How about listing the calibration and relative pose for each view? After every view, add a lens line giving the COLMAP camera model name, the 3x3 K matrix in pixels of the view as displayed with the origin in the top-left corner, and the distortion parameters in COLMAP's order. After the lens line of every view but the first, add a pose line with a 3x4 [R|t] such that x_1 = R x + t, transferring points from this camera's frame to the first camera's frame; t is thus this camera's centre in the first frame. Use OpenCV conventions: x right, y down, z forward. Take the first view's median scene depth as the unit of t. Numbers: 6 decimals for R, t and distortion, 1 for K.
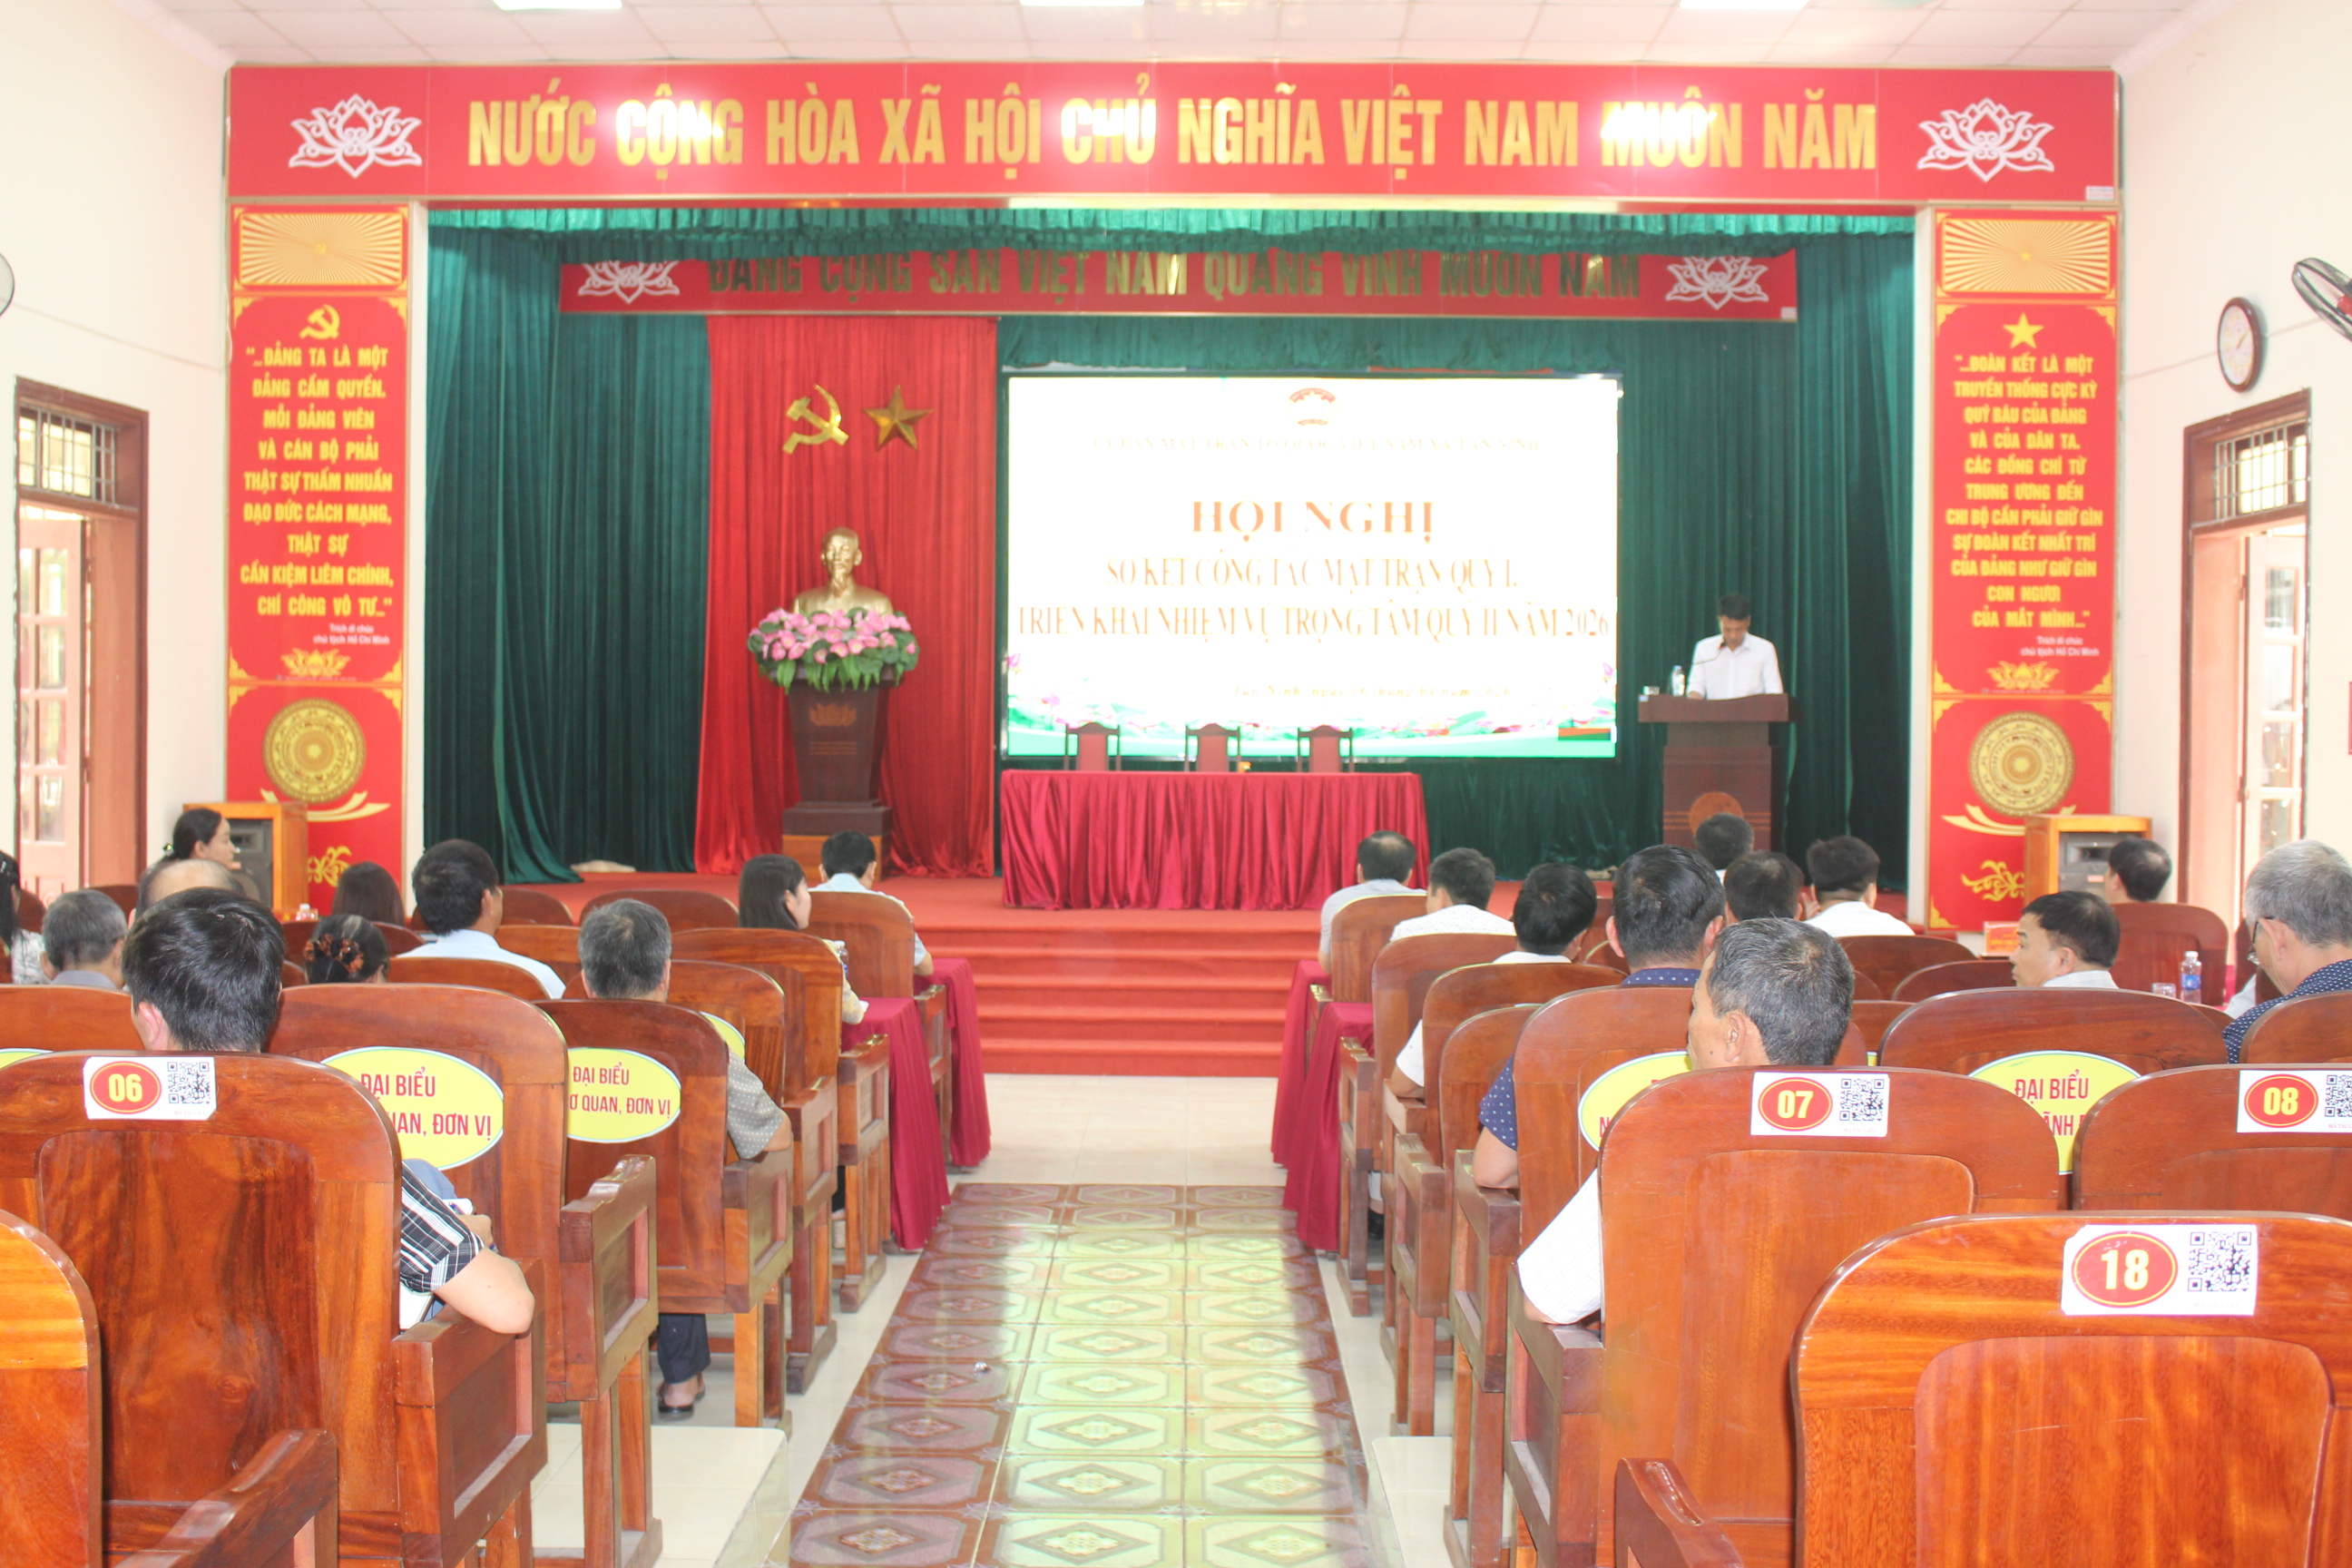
lens RADIAL K [[1617.0, 0, 1170.1], [0, 1617.0, 747.1], [0, 0, 1]] dist [-0.001430, 0.000933]
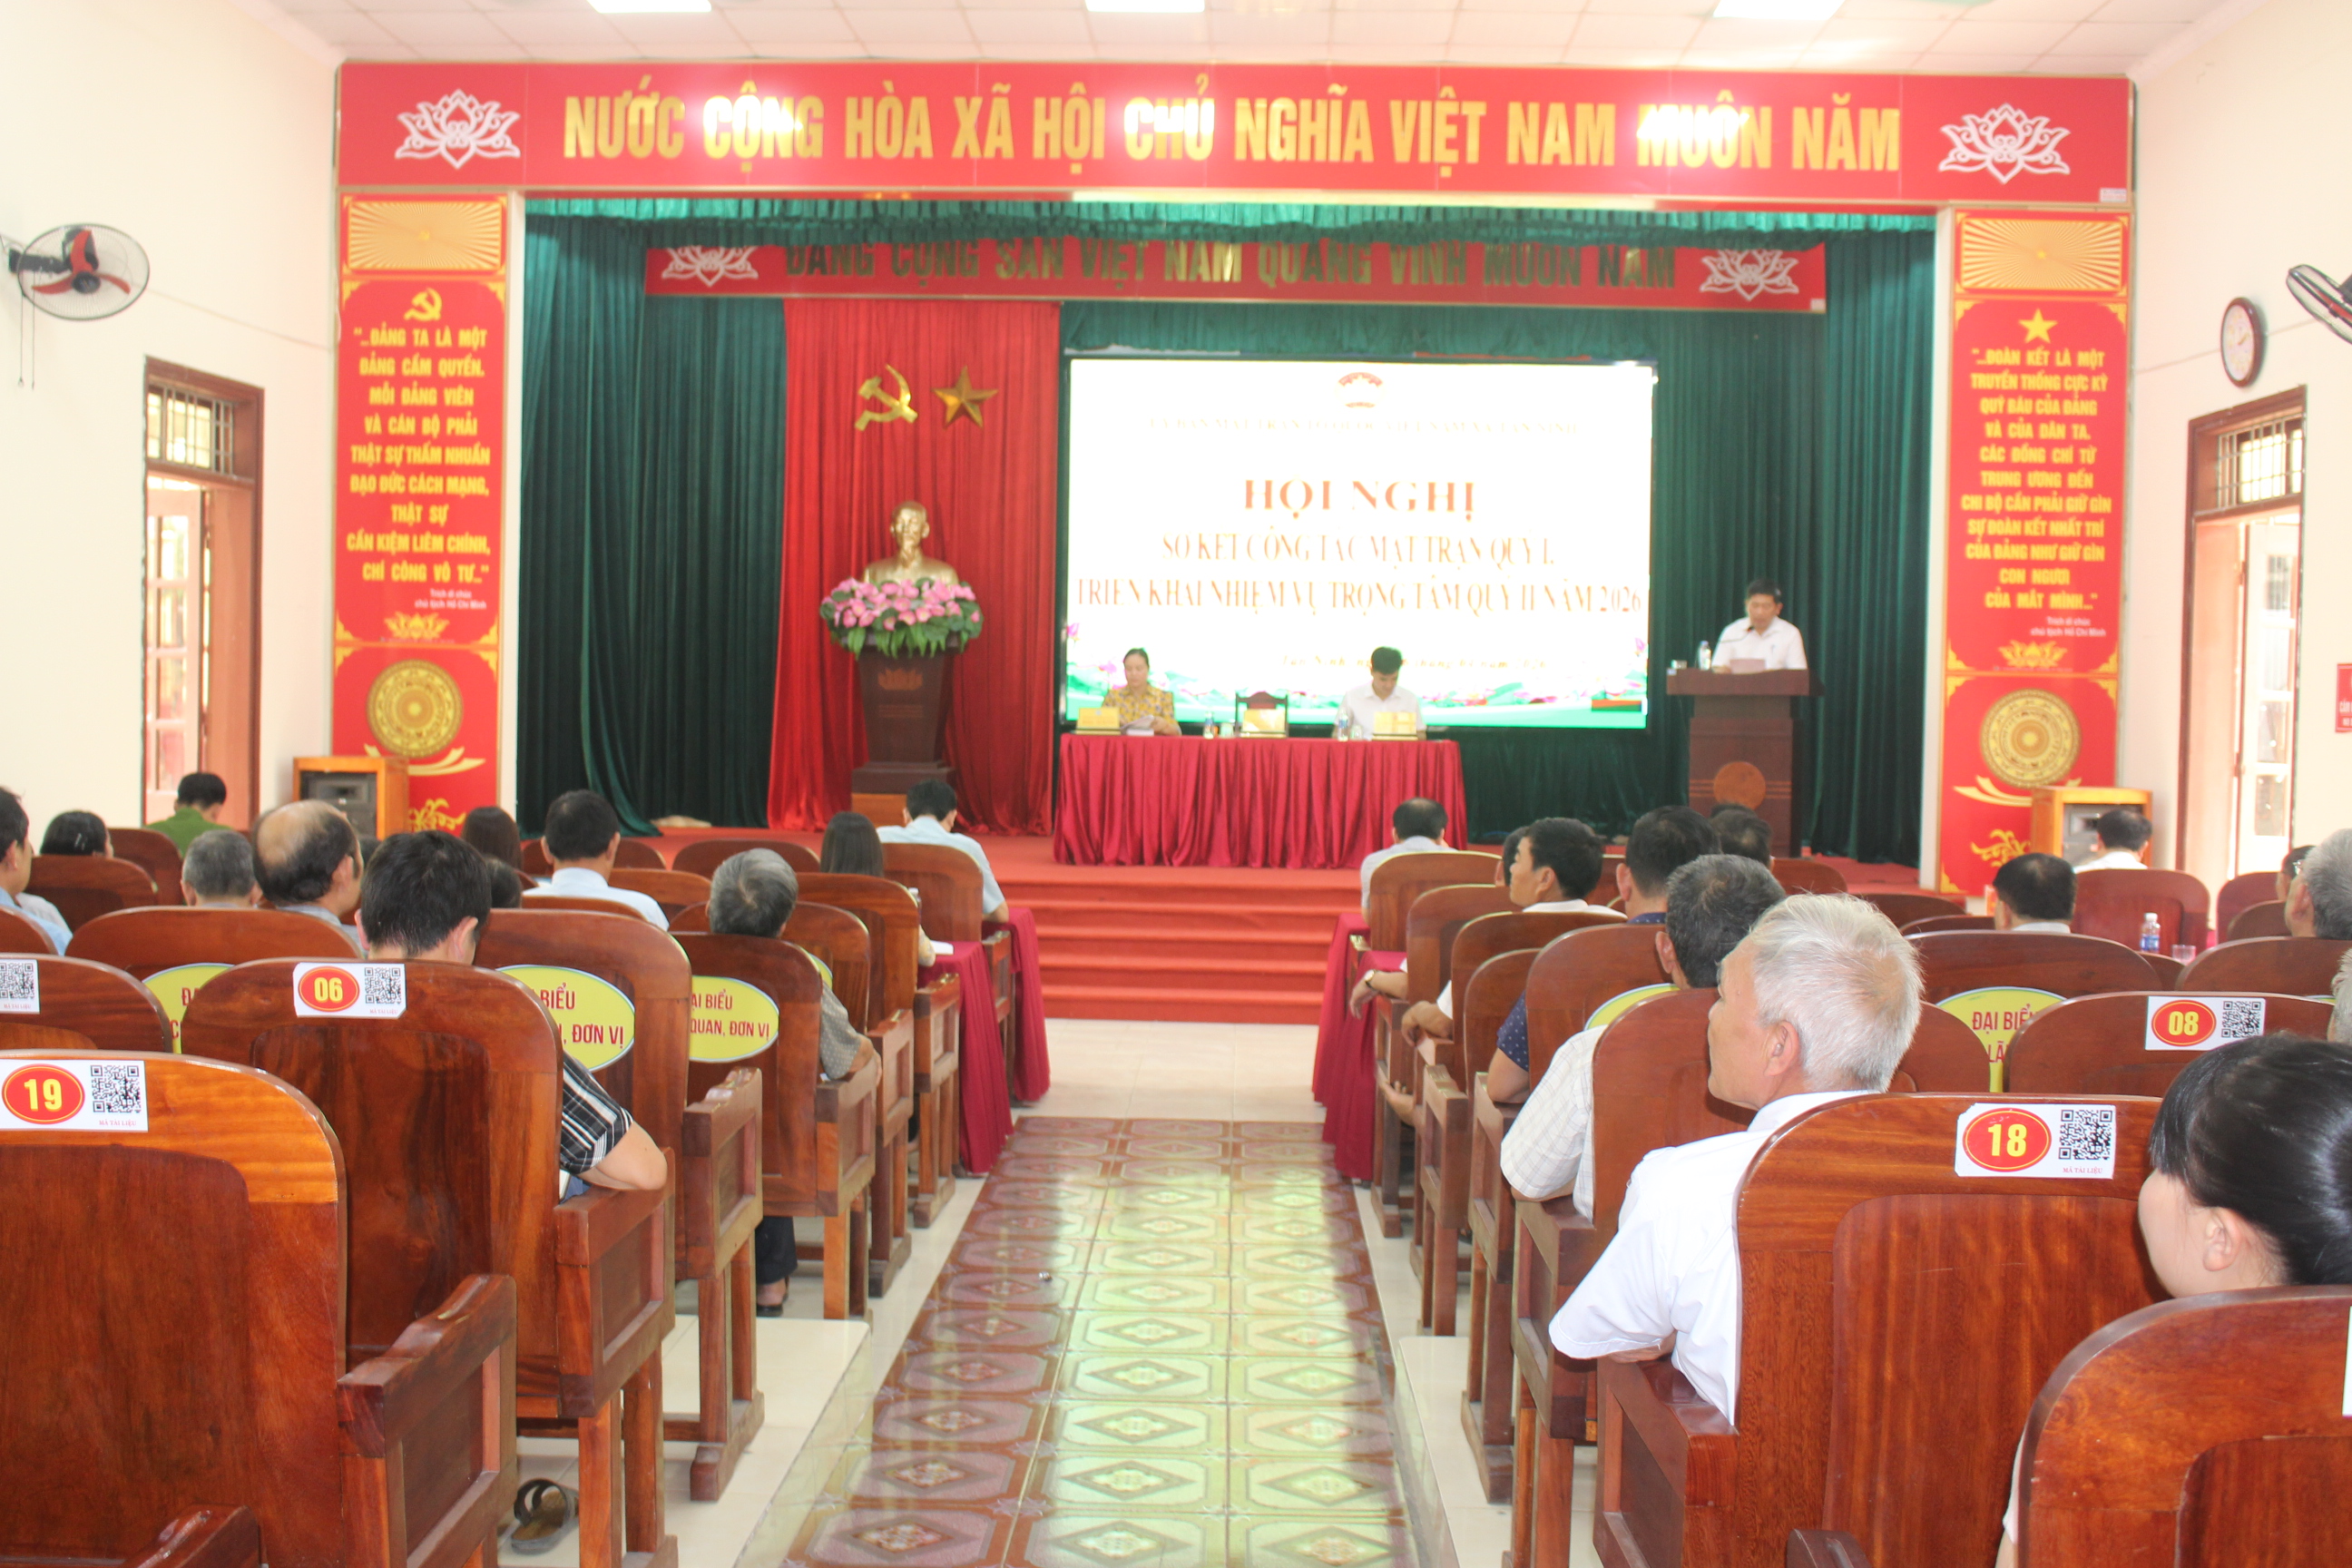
lens RADIAL K [[1668.7, 0, 1187.7], [0, 1668.7, 737.4], [0, 0, 1]] dist [-0.026867, 0.001498]
pose [[0.999804, 0.011058, -0.016449, -0.003613], [-0.010885, 0.999885, 0.010581, 0.004299], [0.016564, -0.010400, 0.999809, -0.086564]]
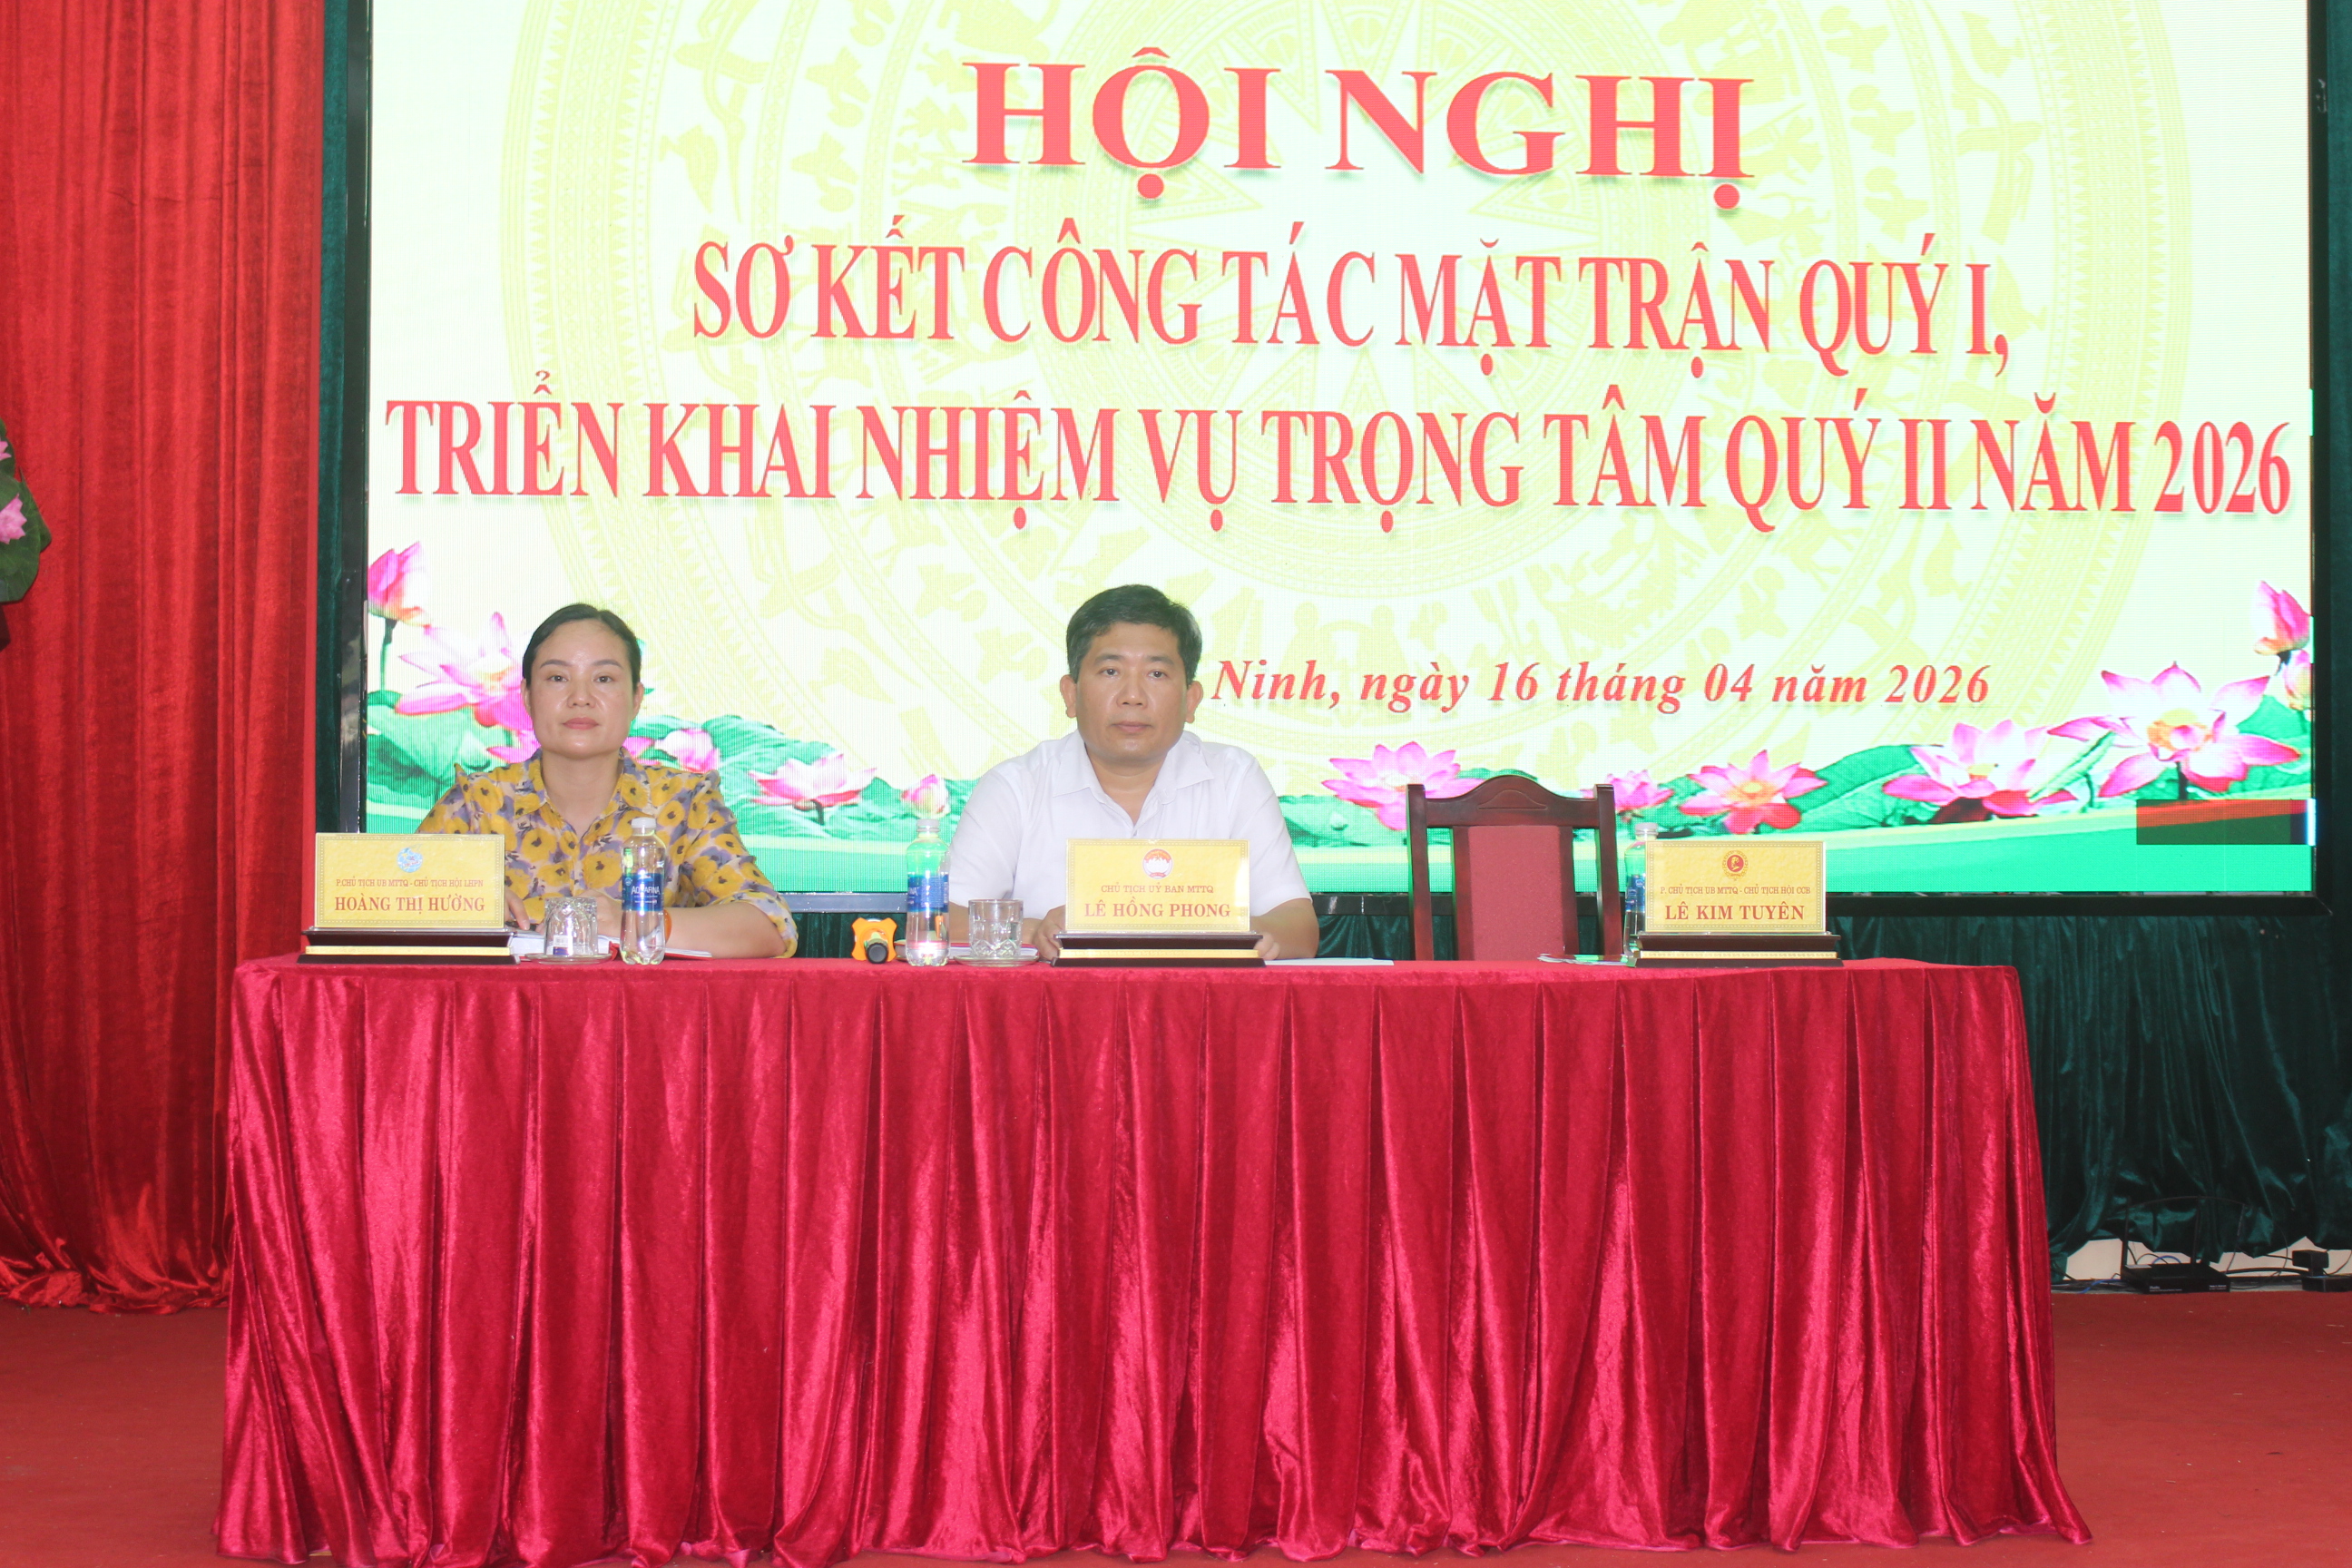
lens RADIAL K [[2374.2, 0, 1176.0], [0, 2374.2, 784.0], [0, 0, 1]] dist [0.048018, 0.015502]
pose [[0.995217, 0.001046, 0.097686, 0.008010], [0.002083, 0.999488, -0.031928, -0.000878], [-0.097669, 0.031978, 0.994705, 0.570457]]
